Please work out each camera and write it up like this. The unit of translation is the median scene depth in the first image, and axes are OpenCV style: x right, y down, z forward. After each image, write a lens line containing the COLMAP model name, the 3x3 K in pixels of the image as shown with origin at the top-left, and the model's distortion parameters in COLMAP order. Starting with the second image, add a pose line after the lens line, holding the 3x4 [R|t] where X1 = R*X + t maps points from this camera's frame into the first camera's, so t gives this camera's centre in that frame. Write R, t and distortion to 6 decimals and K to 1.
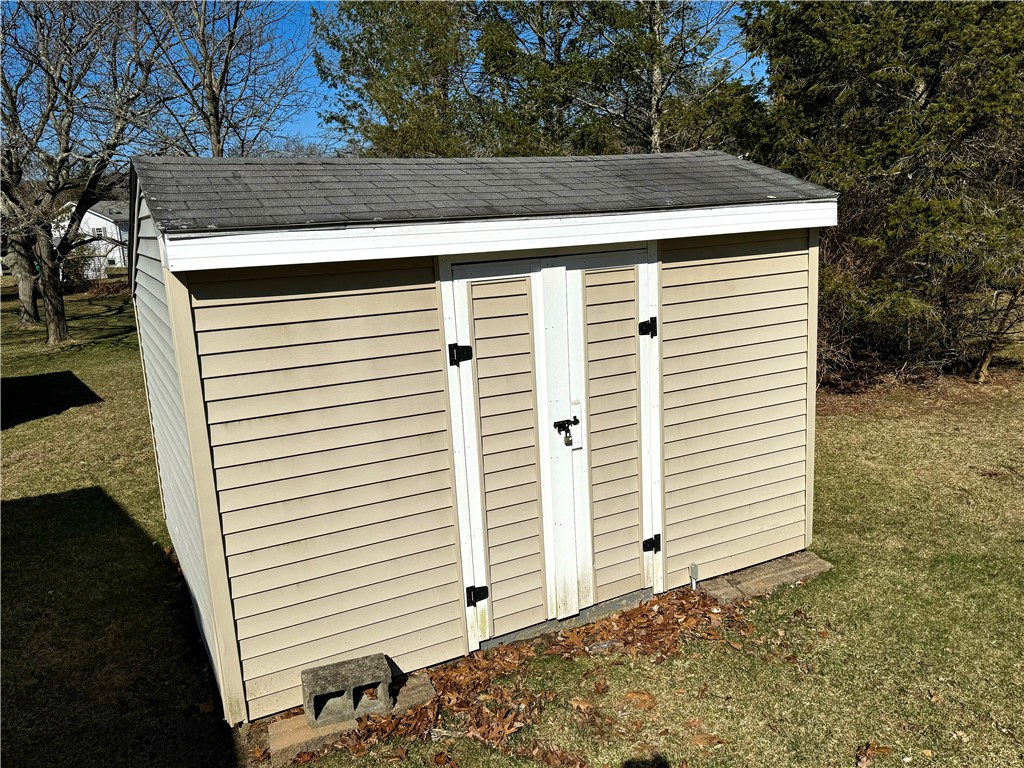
lens RADIAL K [[803.0, 0, 511.0], [0, 803.0, 382.2], [0, 0, 1]] dist [0.061208, -0.004197]
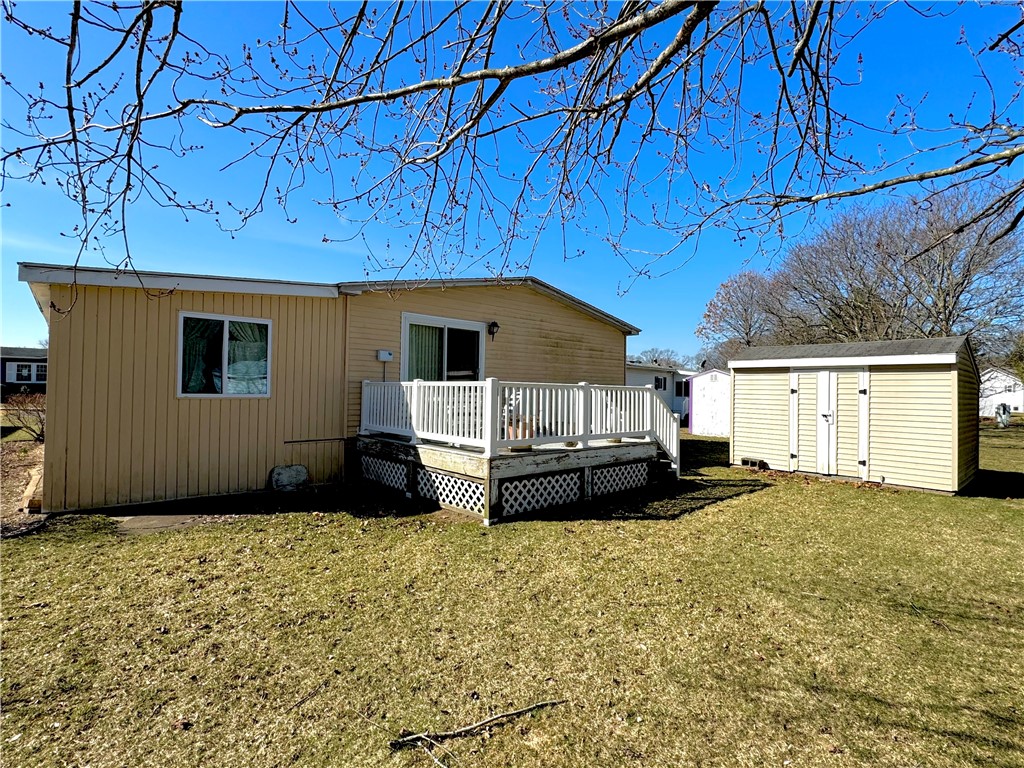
lens RADIAL K [[509.0, 0, 512.7], [0, 509.0, 381.8], [0, 0, 1]] dist [0.001871, 0.001023]
pose [[0.261717, 0.043263, -0.964174, 1.774020], [-0.216207, 0.976234, -0.014883, 0.227920], [0.940616, 0.212357, 0.264851, -0.876423]]
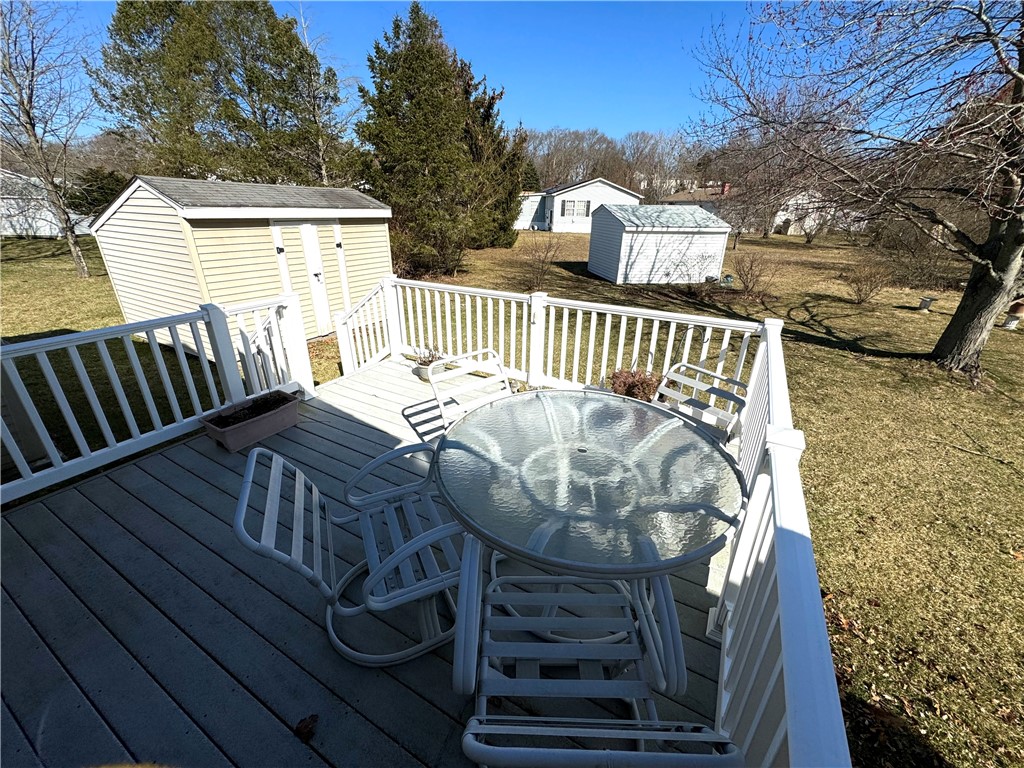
lens RADIAL K [[409.0, 0, 514.7], [0, 409.0, 383.2], [0, 0, 1]] dist [-0.000934, -0.000391]
pose [[0.830985, -0.152651, 0.534941, -0.216223], [0.046405, 0.977284, 0.206792, 0.172516], [-0.554356, -0.147017, 0.819192, -0.868274]]
